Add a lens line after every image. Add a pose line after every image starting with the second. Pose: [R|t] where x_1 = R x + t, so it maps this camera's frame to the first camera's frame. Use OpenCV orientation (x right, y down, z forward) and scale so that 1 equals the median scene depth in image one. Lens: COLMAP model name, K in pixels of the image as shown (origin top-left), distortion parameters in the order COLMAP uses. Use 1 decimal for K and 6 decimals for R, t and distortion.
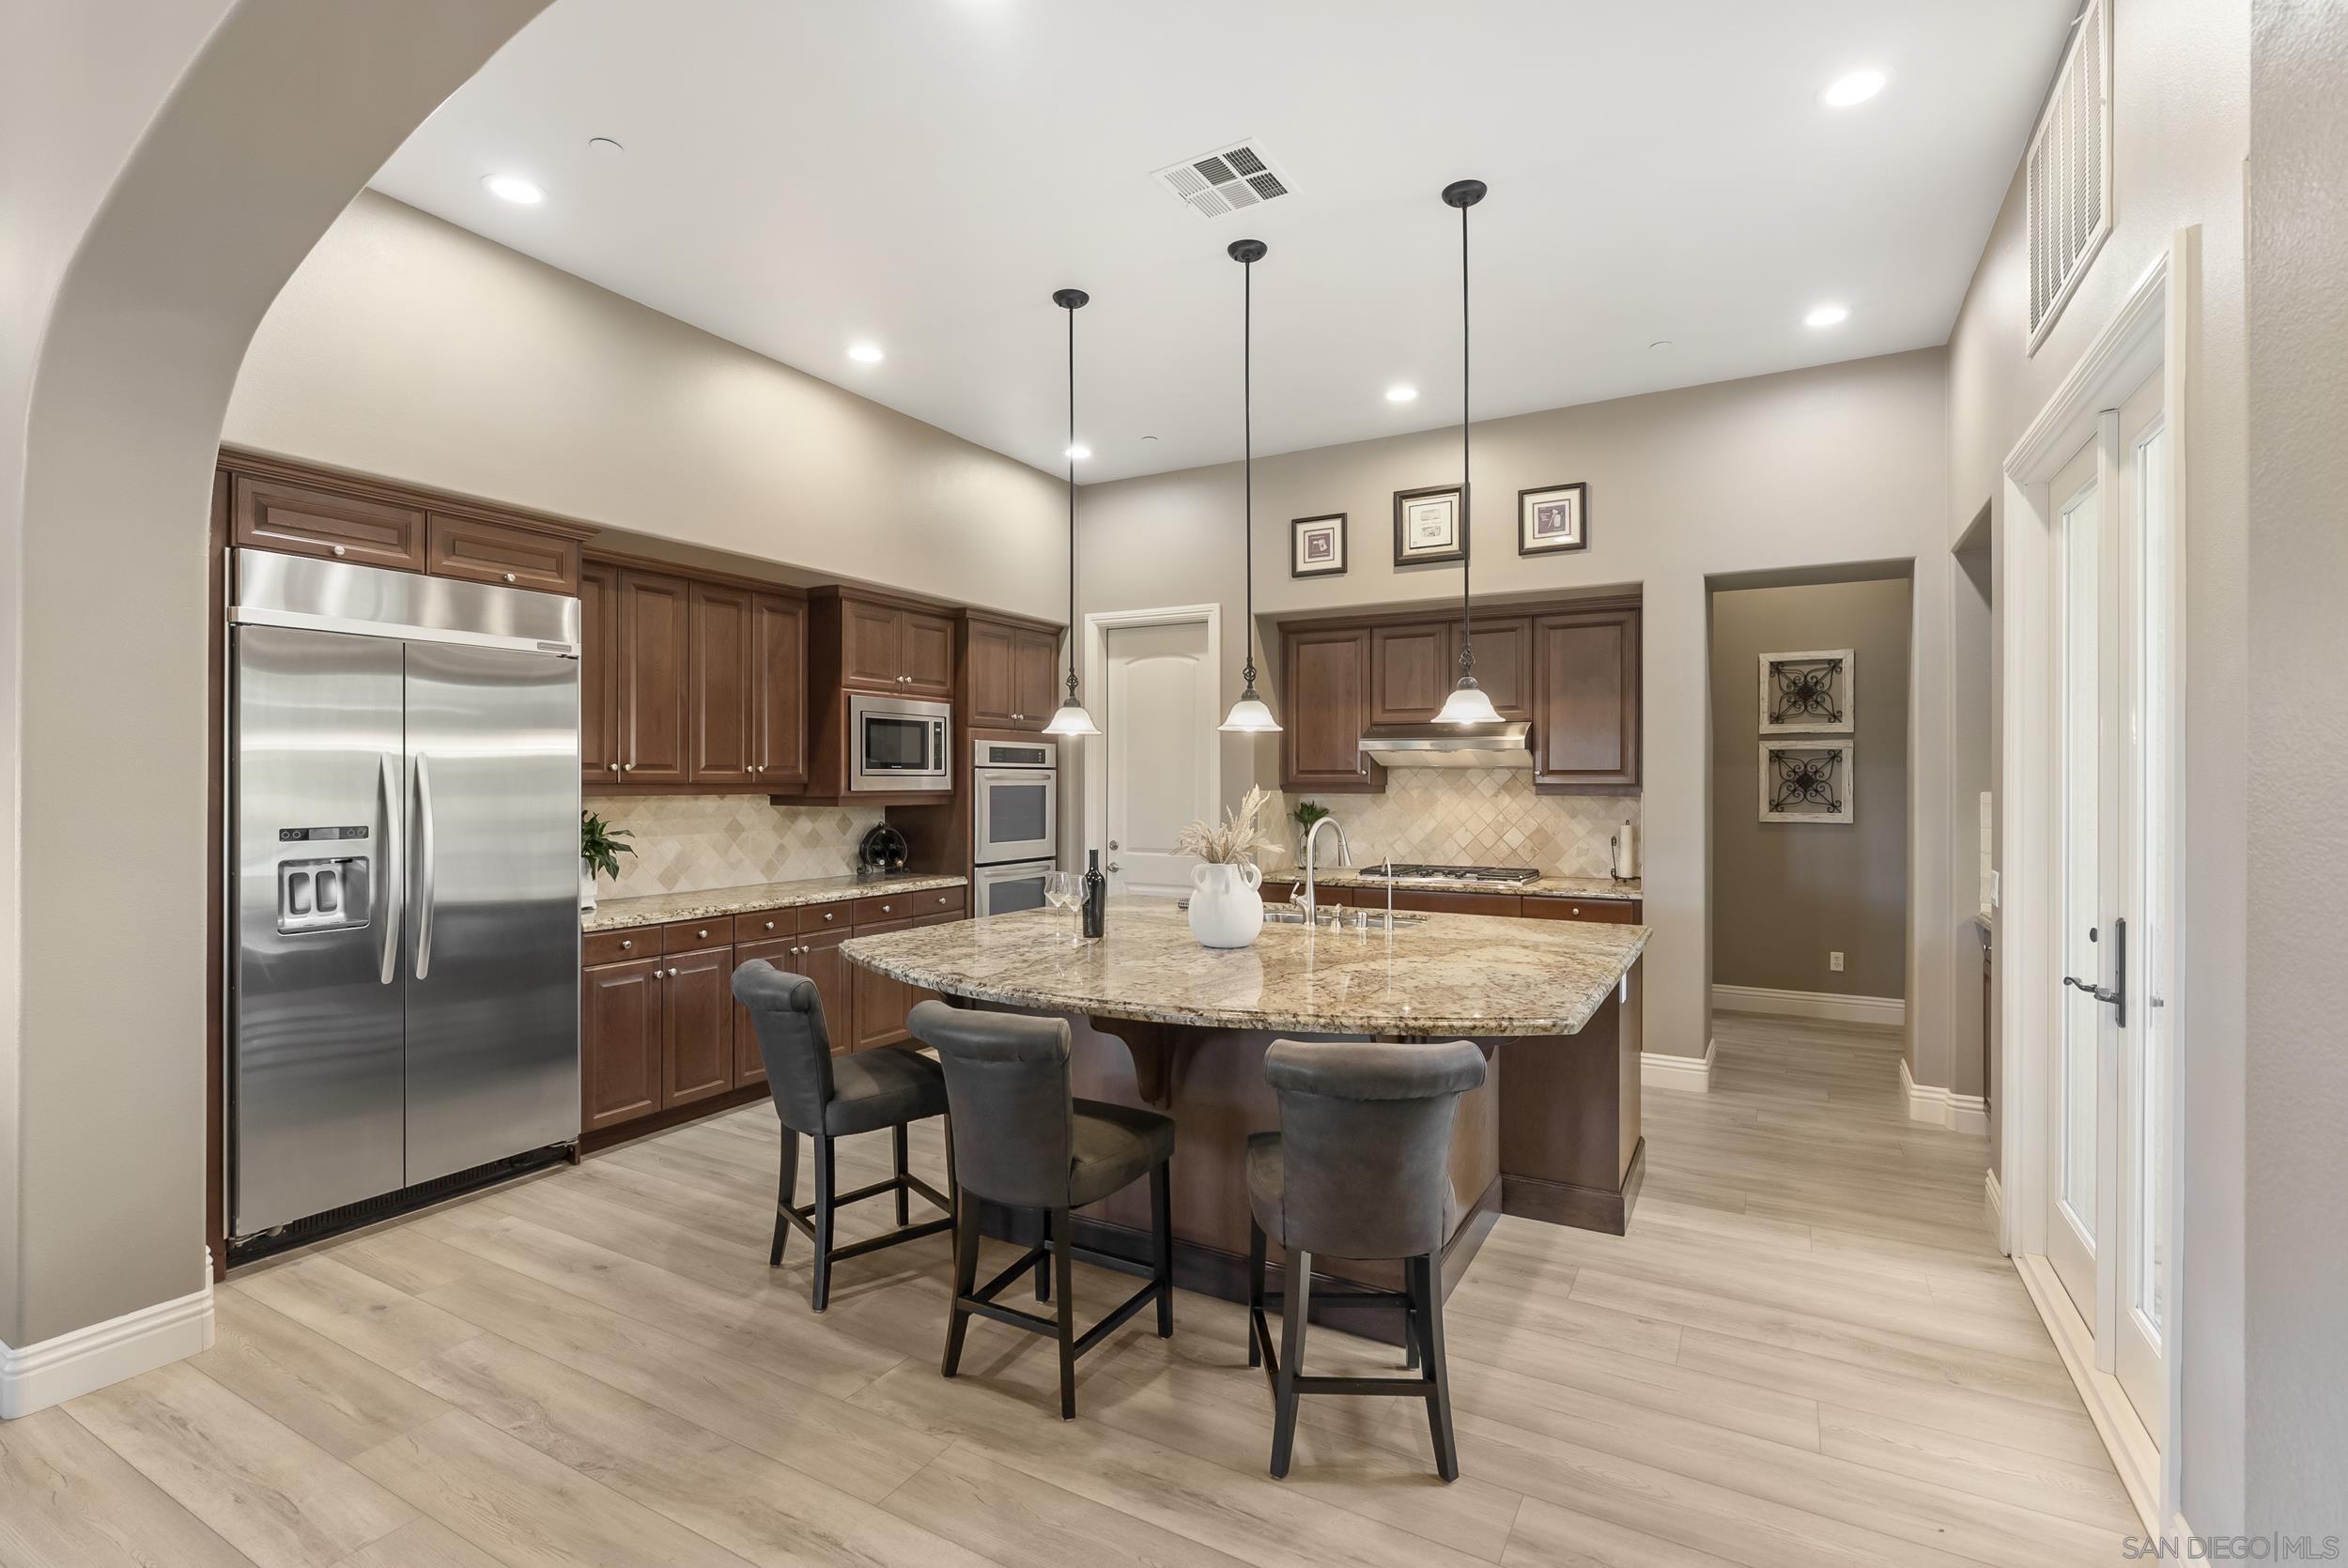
lens RADIAL K [[1065.7, 0, 1172.8], [0, 1065.7, 773.8], [0, 0, 1]] dist [-0.005315, 0.000487]
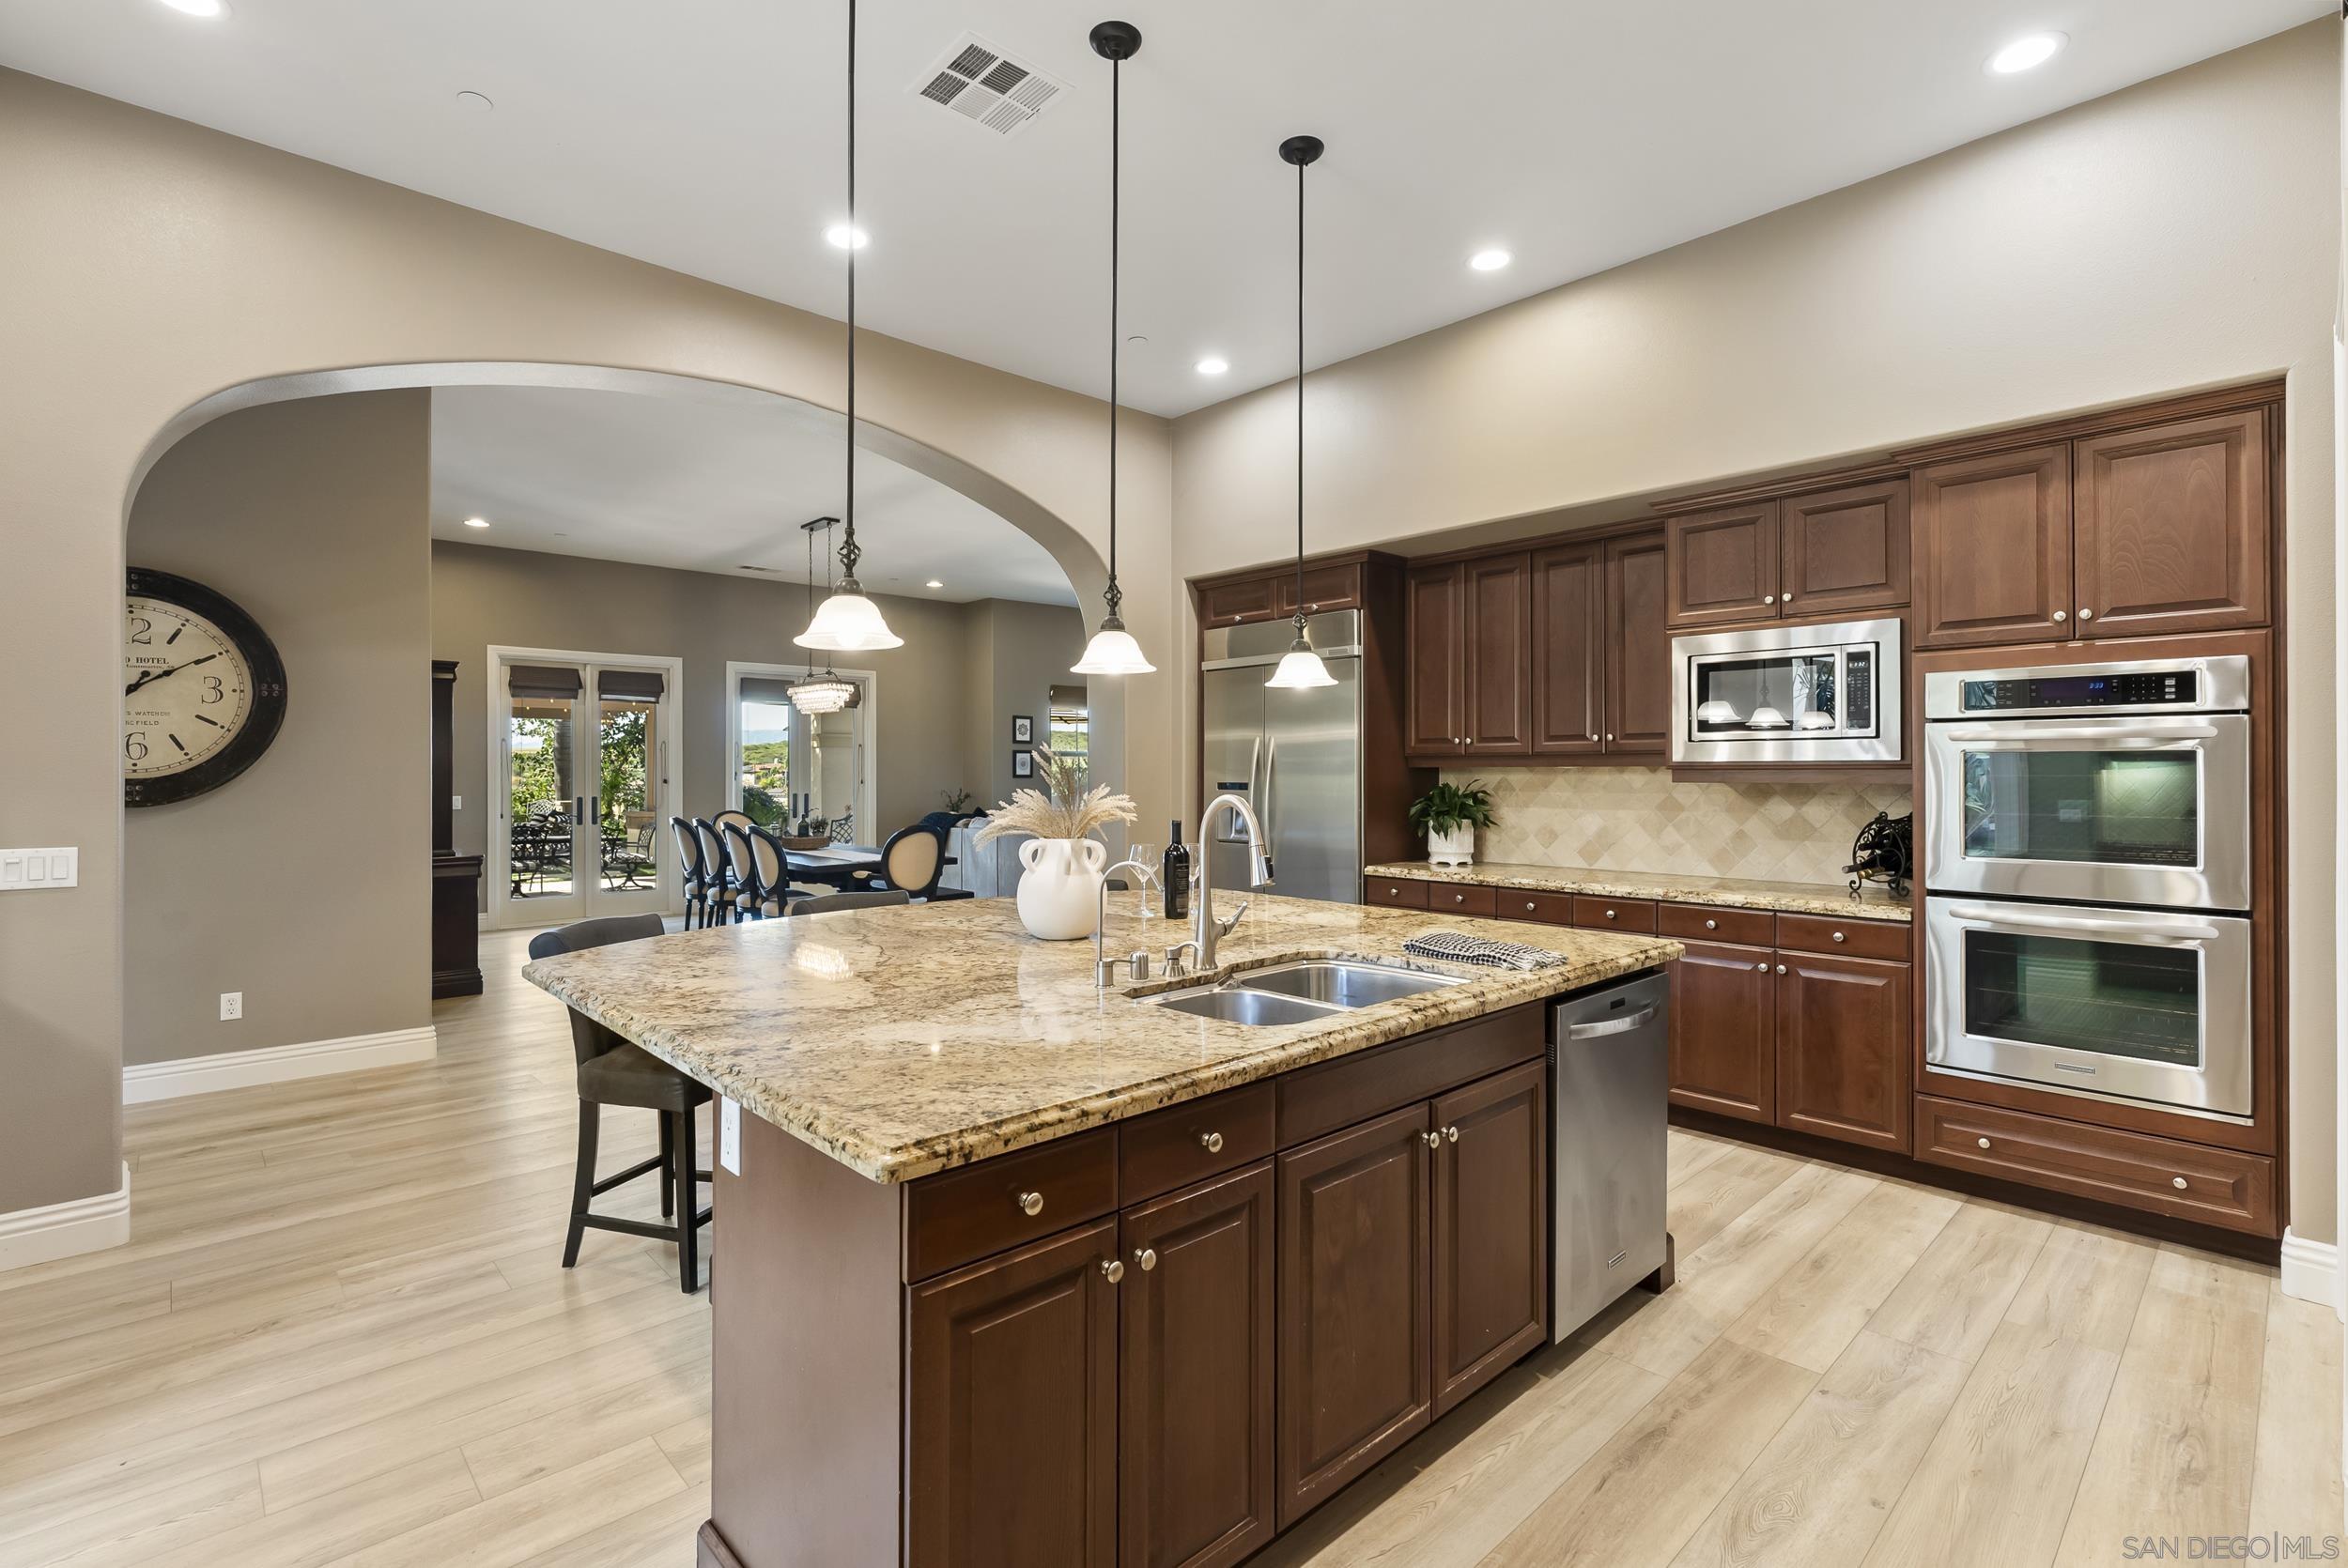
lens RADIAL K [[1065.7, 0, 1177.3], [0, 1065.7, 770.2], [0, 0, 1]] dist [-0.005315, 0.000487]
pose [[-0.298334, -0.002088, -0.954459, 0.543794], [0.007034, 0.999966, -0.004386, 0.022846], [0.954436, -0.008022, -0.298309, 0.886558]]
